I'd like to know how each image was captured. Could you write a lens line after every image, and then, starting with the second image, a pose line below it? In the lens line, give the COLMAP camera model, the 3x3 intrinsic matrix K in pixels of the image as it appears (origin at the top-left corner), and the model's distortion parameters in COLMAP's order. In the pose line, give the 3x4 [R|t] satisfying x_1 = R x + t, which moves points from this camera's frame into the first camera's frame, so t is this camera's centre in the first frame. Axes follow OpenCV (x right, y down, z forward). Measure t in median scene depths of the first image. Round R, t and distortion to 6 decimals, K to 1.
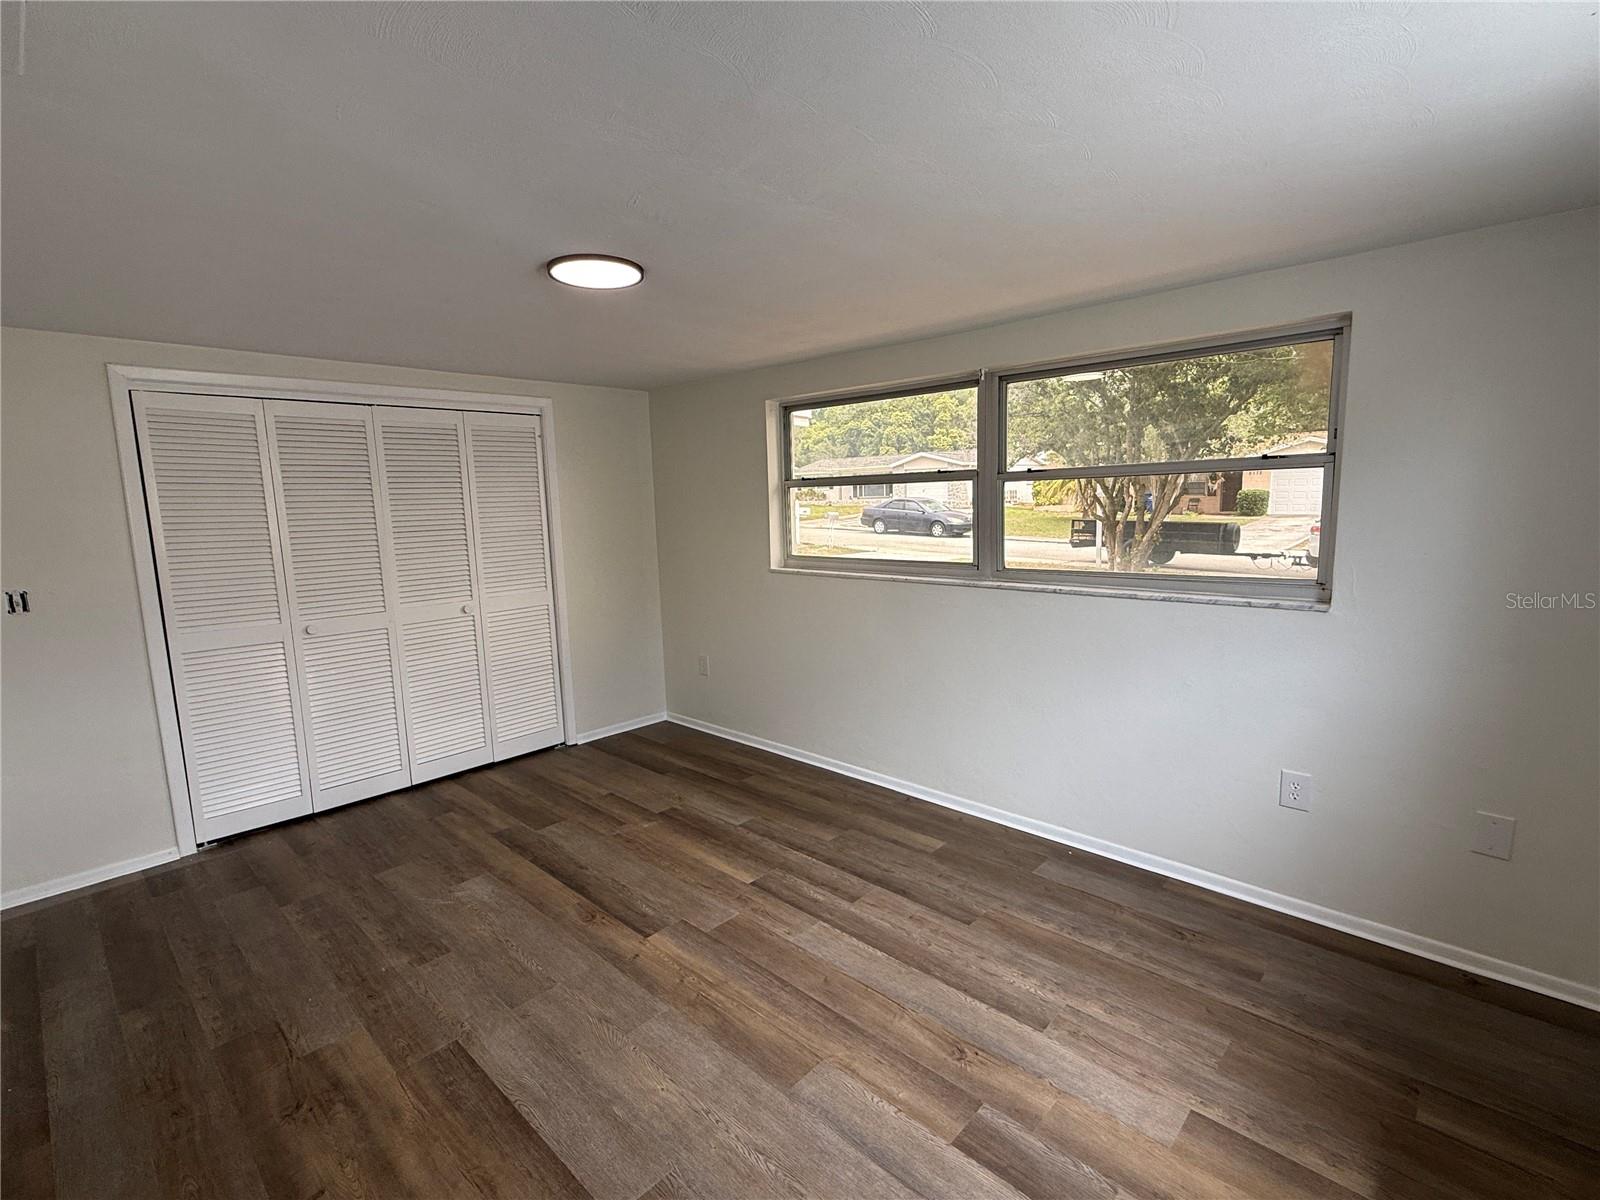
lens RADIAL K [[736.8, 0, 800.0], [0, 736.8, 600.0], [0, 0, 1]] dist [-0.001599, -0.000287]
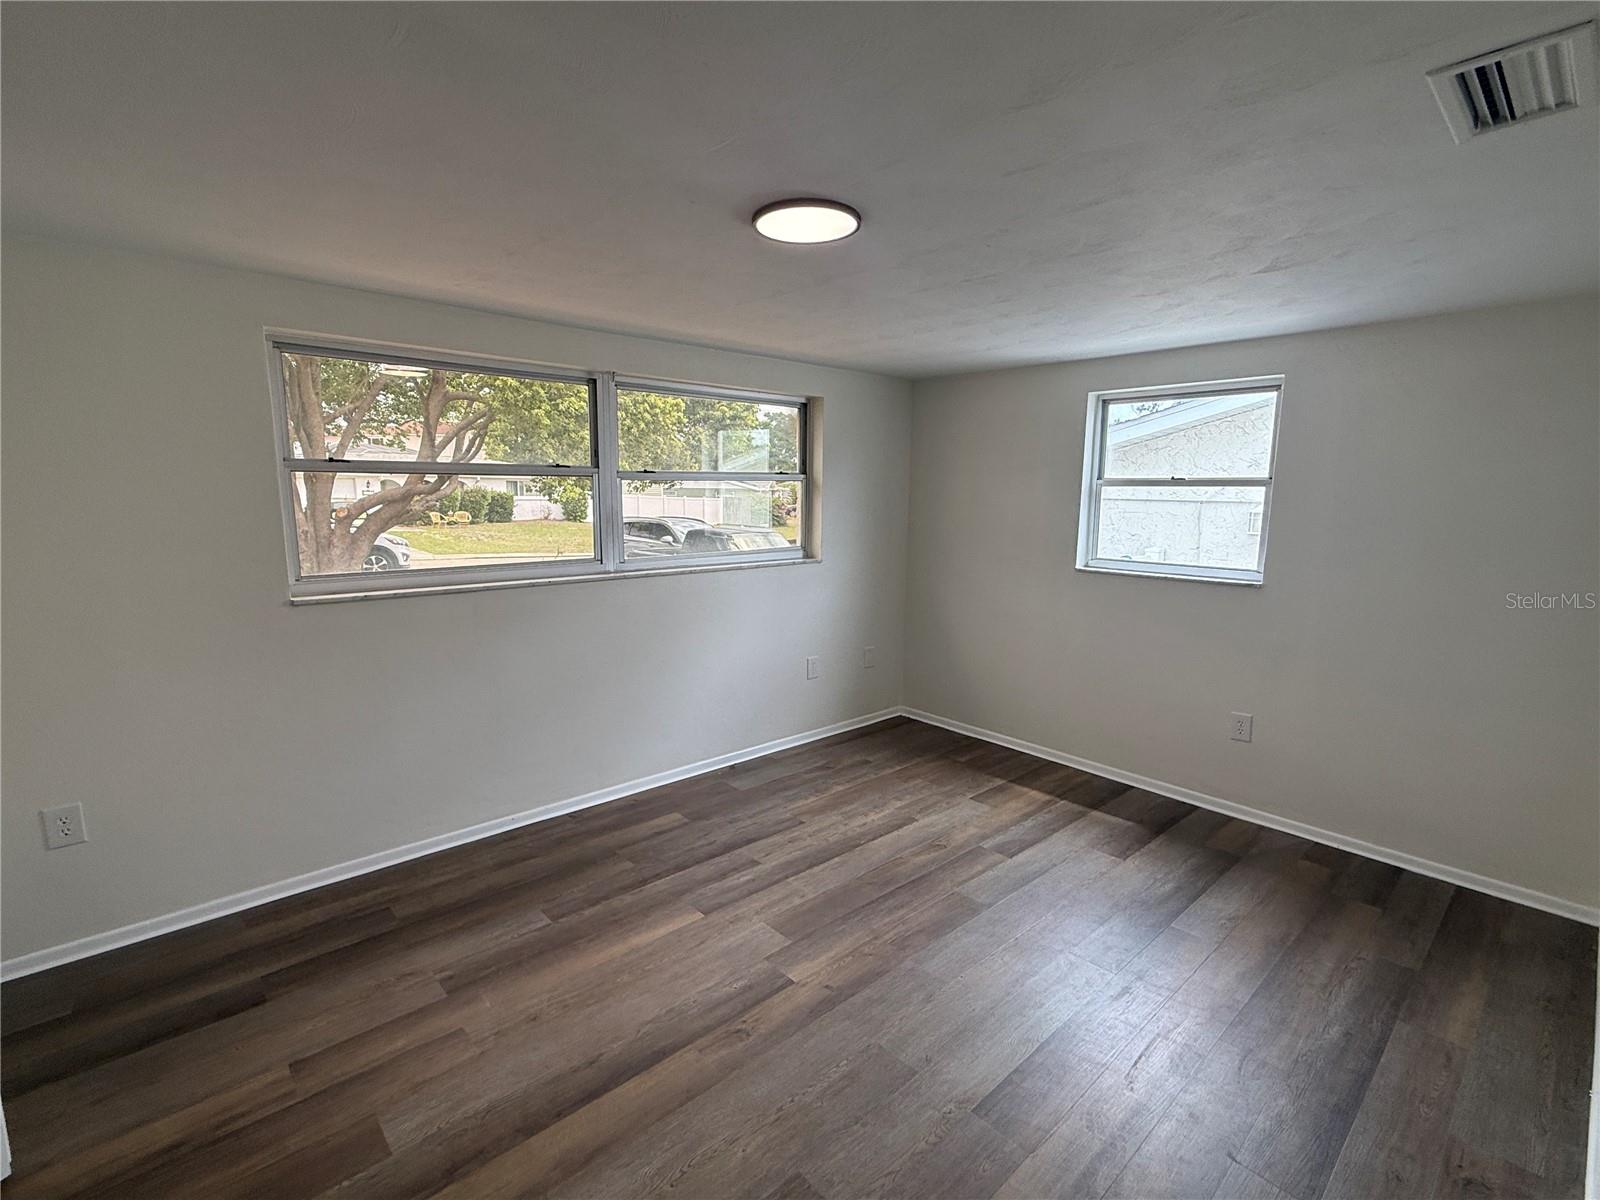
lens RADIAL K [[736.8, 0, 800.0], [0, 736.8, 600.0], [0, 0, 1]] dist [-0.001599, -0.000287]
pose [[0.089291, -0.122883, 0.988396, -0.933699], [0.133760, 0.984850, 0.110359, -0.081329], [-0.986983, 0.122354, 0.104375, 0.770765]]
